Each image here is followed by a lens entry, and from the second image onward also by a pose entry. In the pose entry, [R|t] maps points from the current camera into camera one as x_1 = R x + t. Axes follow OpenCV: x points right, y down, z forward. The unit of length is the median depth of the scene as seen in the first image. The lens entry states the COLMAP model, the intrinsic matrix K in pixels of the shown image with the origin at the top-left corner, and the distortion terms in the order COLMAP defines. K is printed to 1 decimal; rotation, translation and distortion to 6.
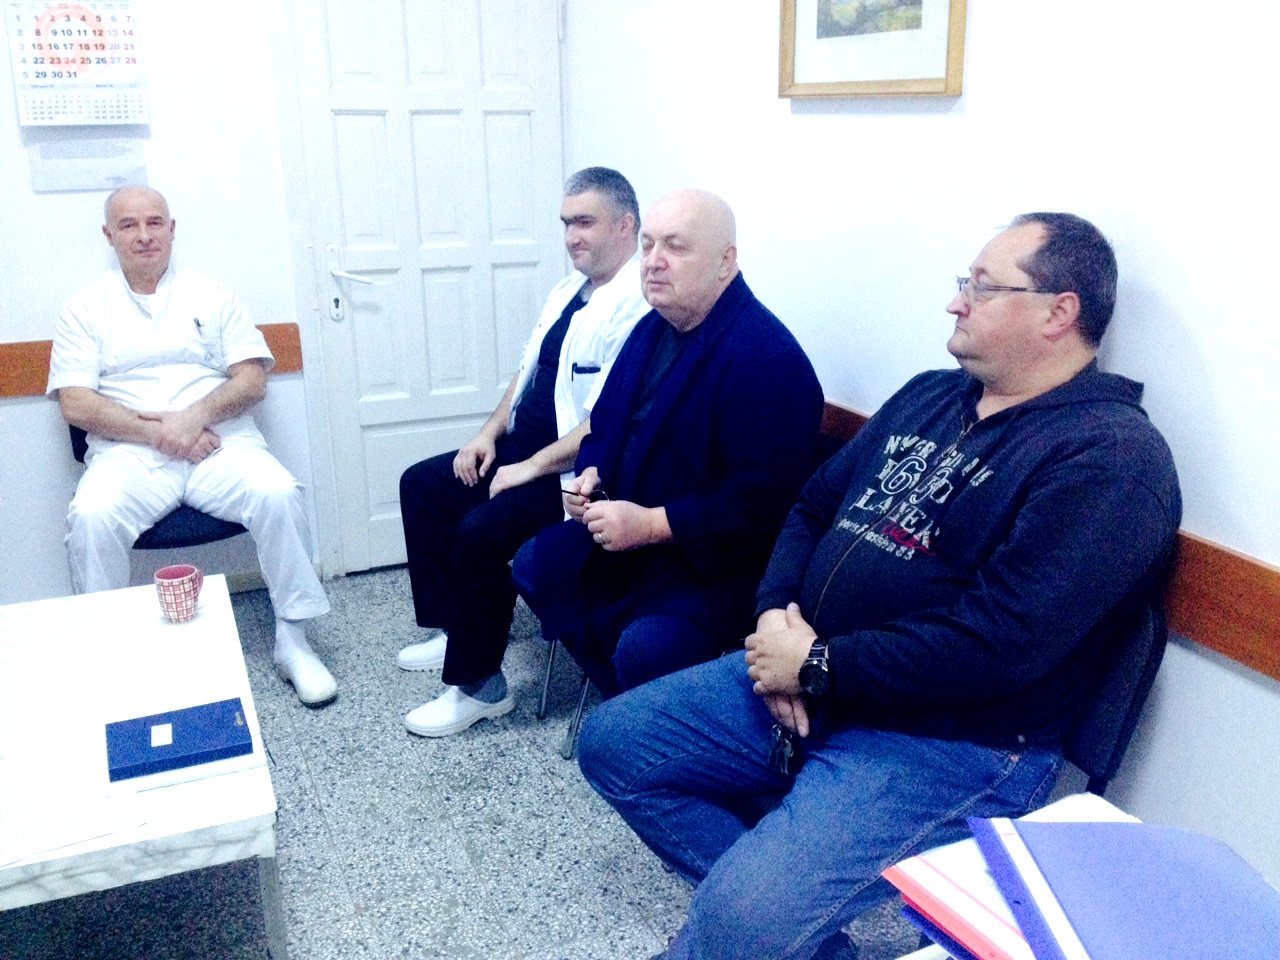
lens RADIAL K [[1222.0, 0, 636.0], [0, 1222.0, 474.1], [0, 0, 1]] dist [0.211231, -0.455421]
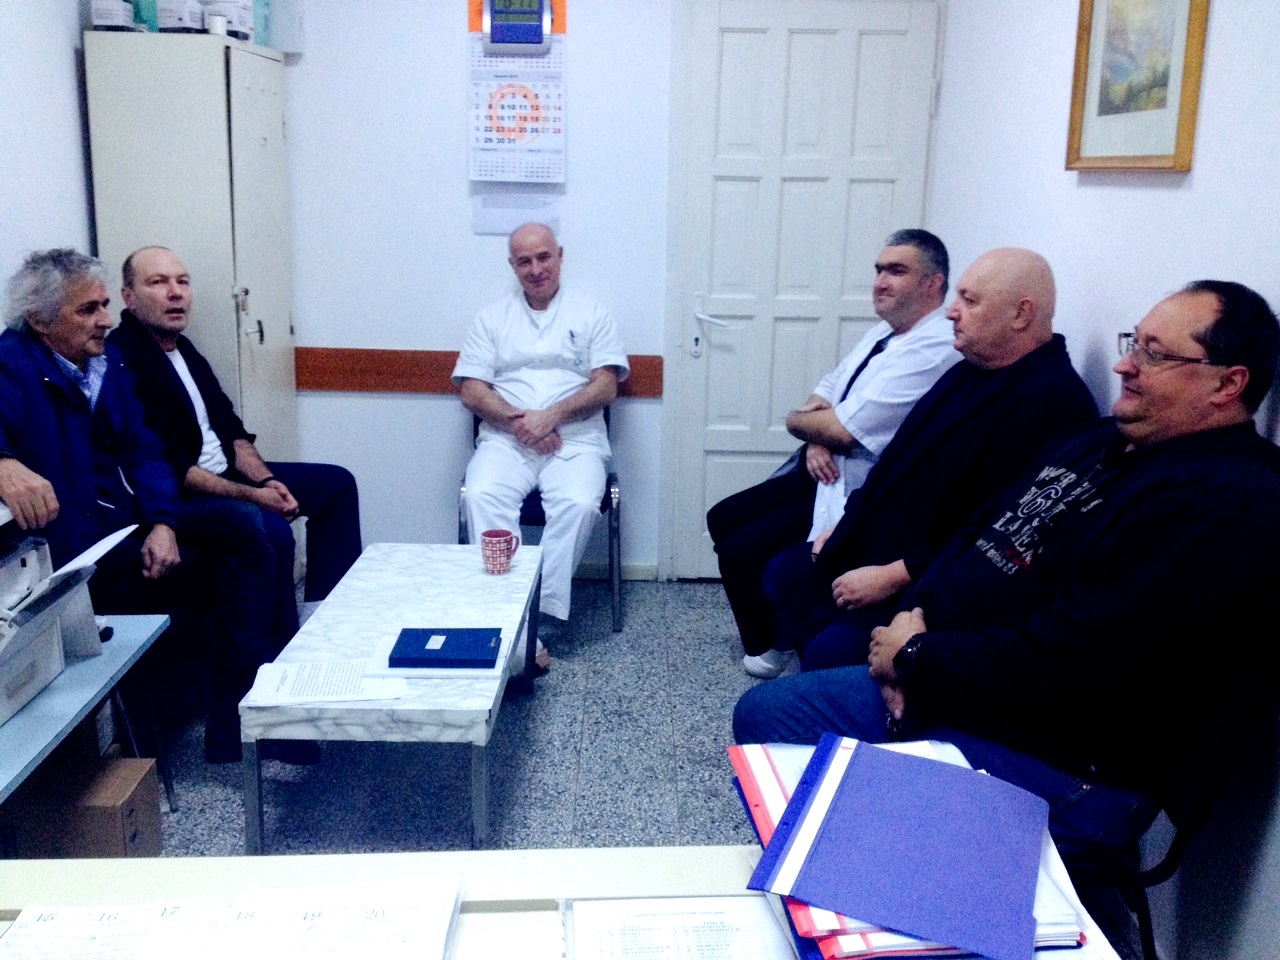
lens RADIAL K [[1222.0, 0, 636.0], [0, 1222.0, 474.1], [0, 0, 1]] dist [0.211231, -0.455421]
pose [[0.918187, 0.121991, -0.376896, 0.206539], [-0.142539, 0.989421, -0.027000, 0.030996], [0.369615, 0.078513, 0.925862, -0.090992]]
